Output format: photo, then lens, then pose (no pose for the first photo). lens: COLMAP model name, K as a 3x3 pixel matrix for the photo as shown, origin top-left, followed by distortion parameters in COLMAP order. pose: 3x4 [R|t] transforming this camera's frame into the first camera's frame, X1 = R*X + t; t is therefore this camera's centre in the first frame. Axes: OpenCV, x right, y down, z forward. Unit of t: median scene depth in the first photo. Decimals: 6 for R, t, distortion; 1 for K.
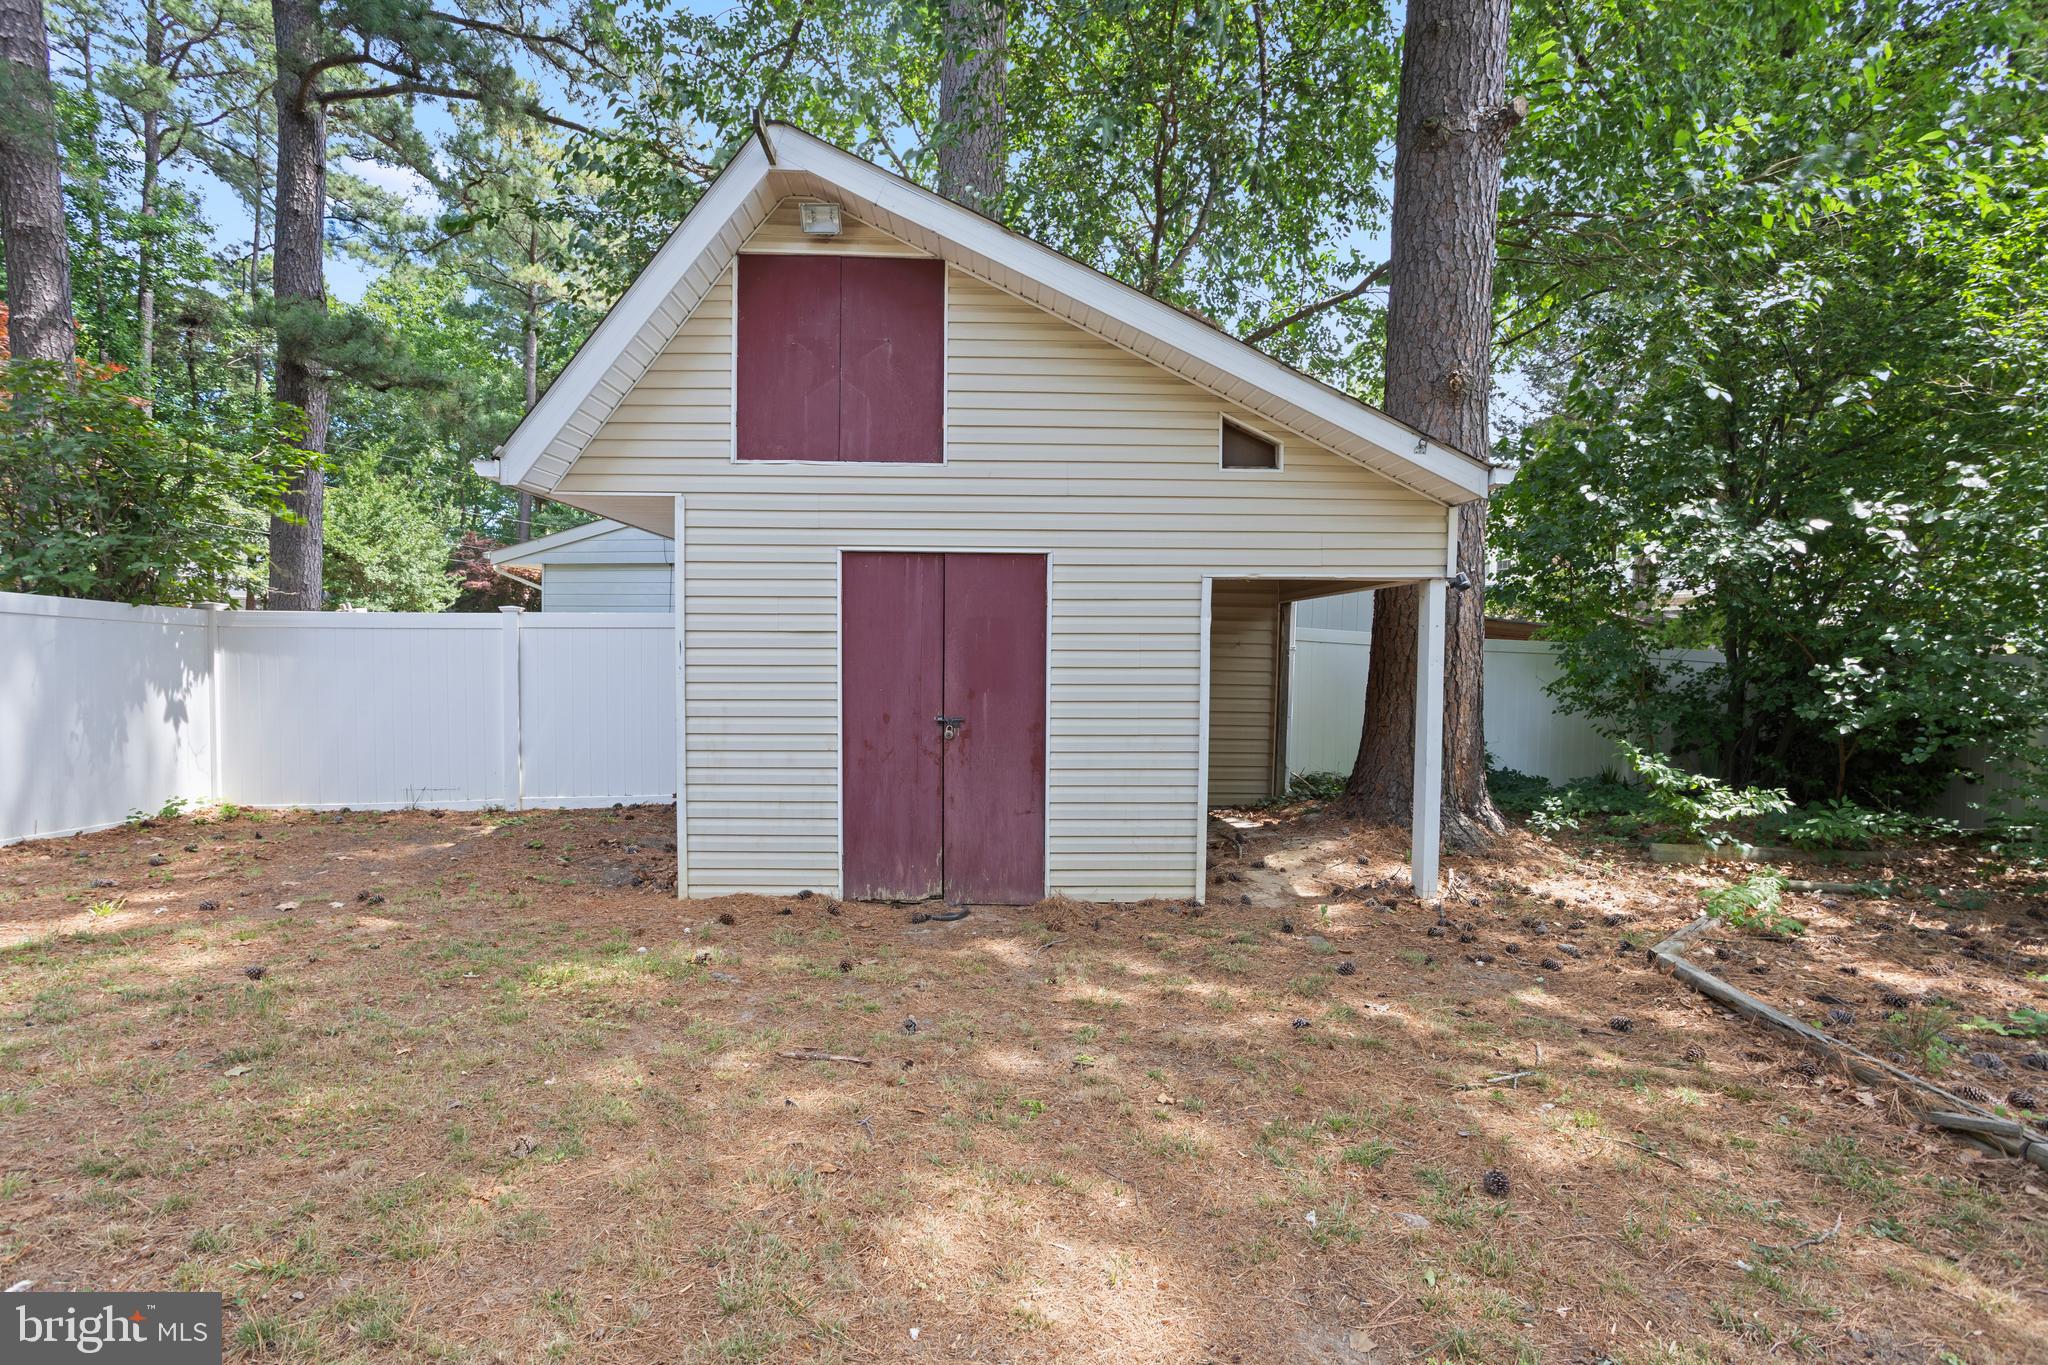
lens RADIAL K [[961.4, 0, 1012.4], [0, 961.4, 673.0], [0, 0, 1]] dist [-0.016641, 0.000792]
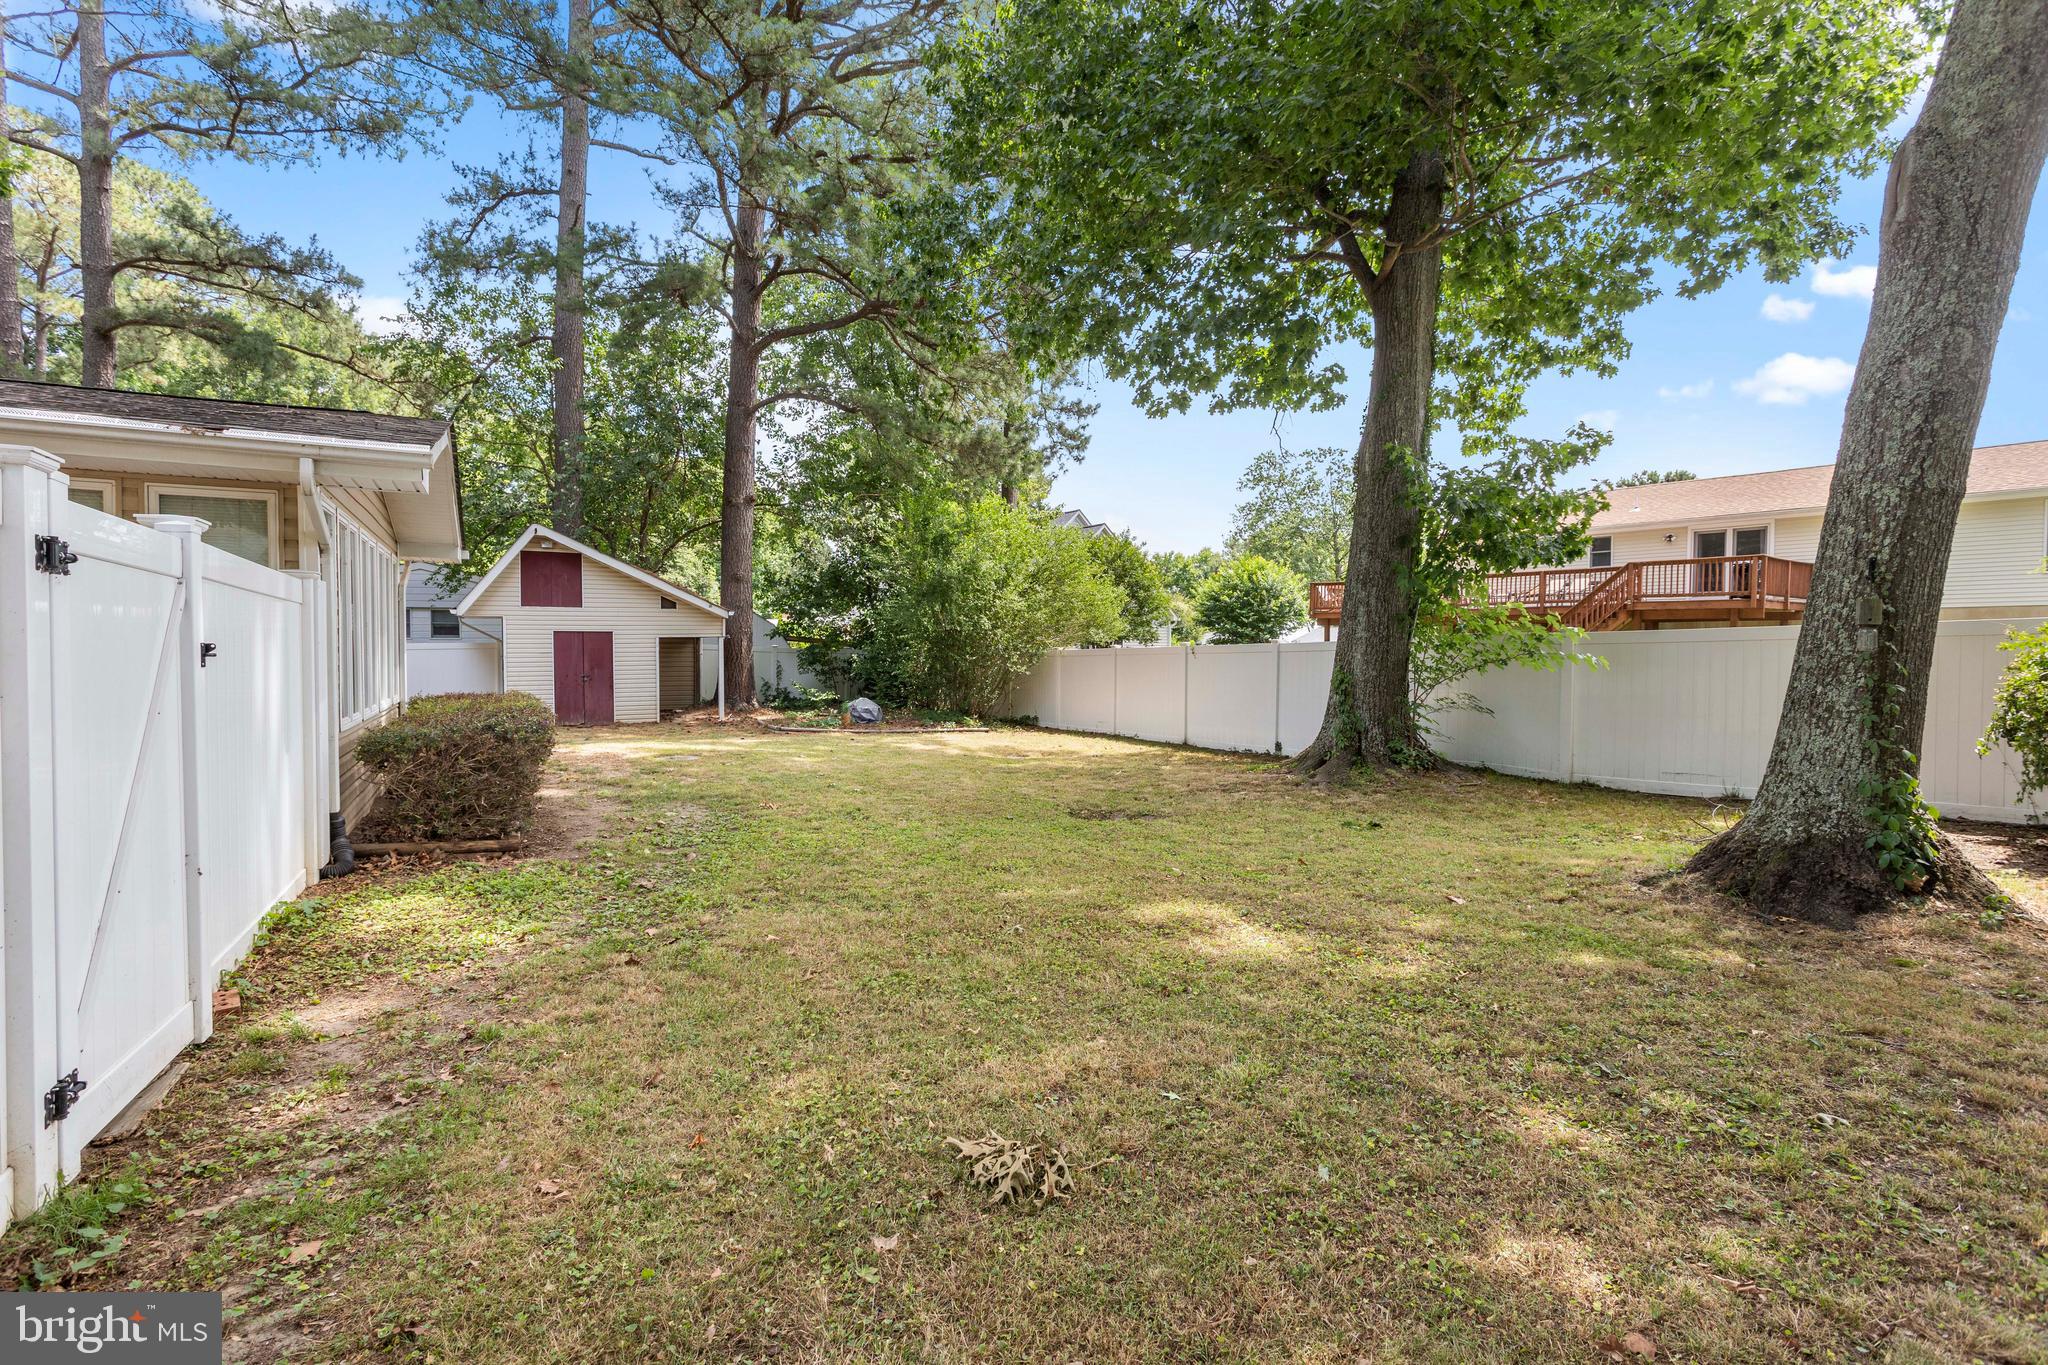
lens RADIAL K [[961.4, 0, 1012.4], [0, 961.4, 673.0], [0, 0, 1]] dist [-0.016641, 0.000792]
pose [[0.902153, -0.027383, 0.430546, -0.171141], [0.021433, 0.999596, 0.018663, 0.001244], [-0.430883, -0.007609, 0.902376, -3.029450]]
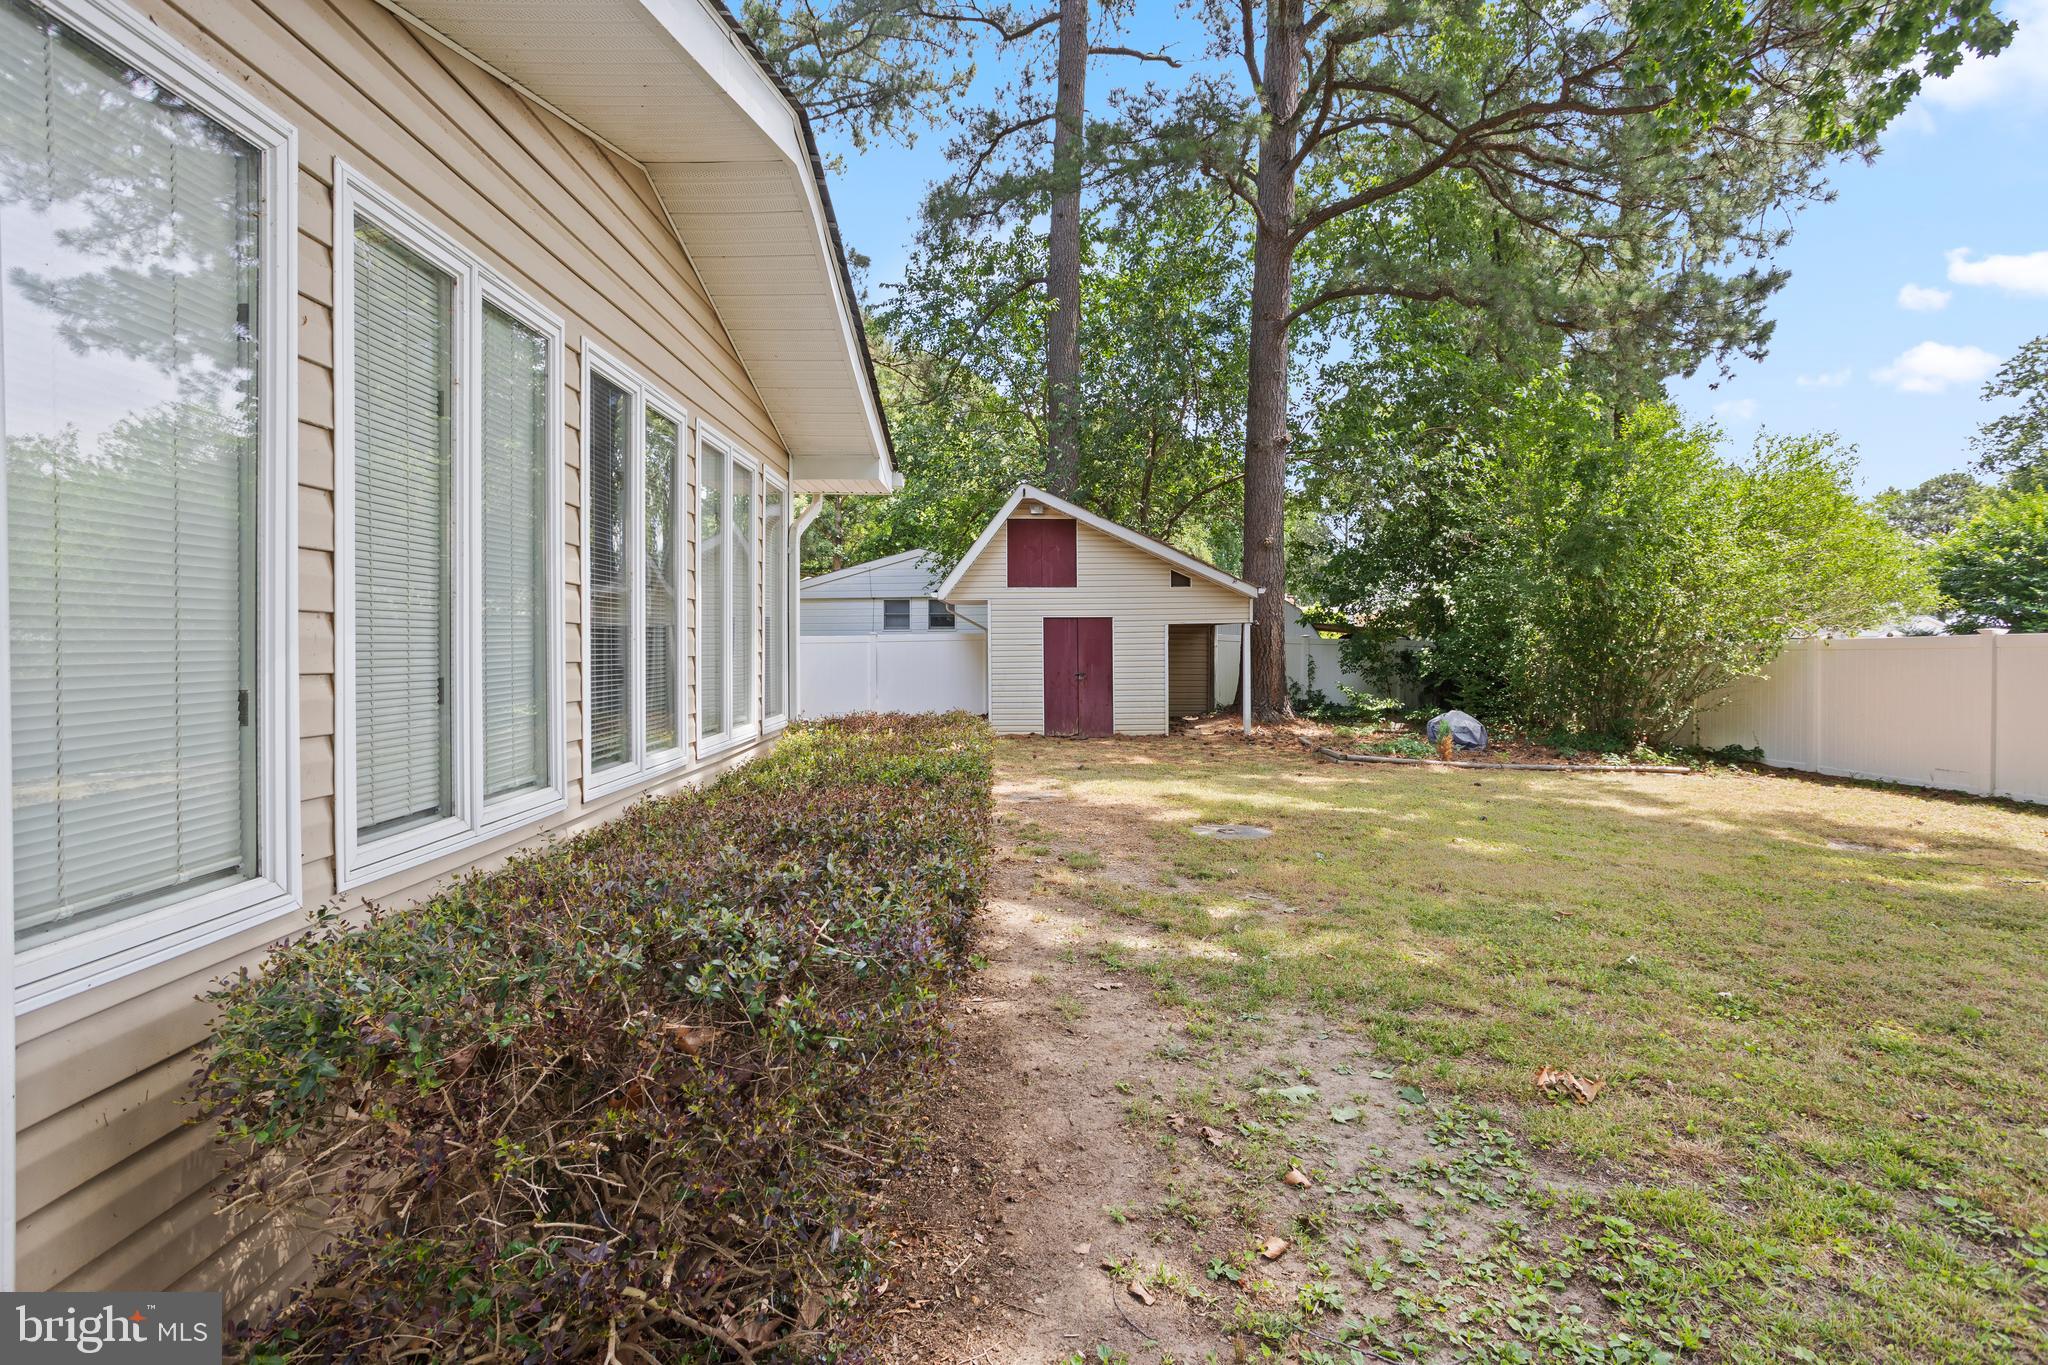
lens RADIAL K [[983.2, 0, 1034.5], [0, 983.2, 647.8], [0, 0, 1]] dist [-0.001248, 0.000057]
pose [[0.999561, -0.018953, -0.022758, -0.134661], [0.018719, 0.999770, -0.010461, -0.003380], [0.022951, 0.010030, 0.999686, -2.000500]]
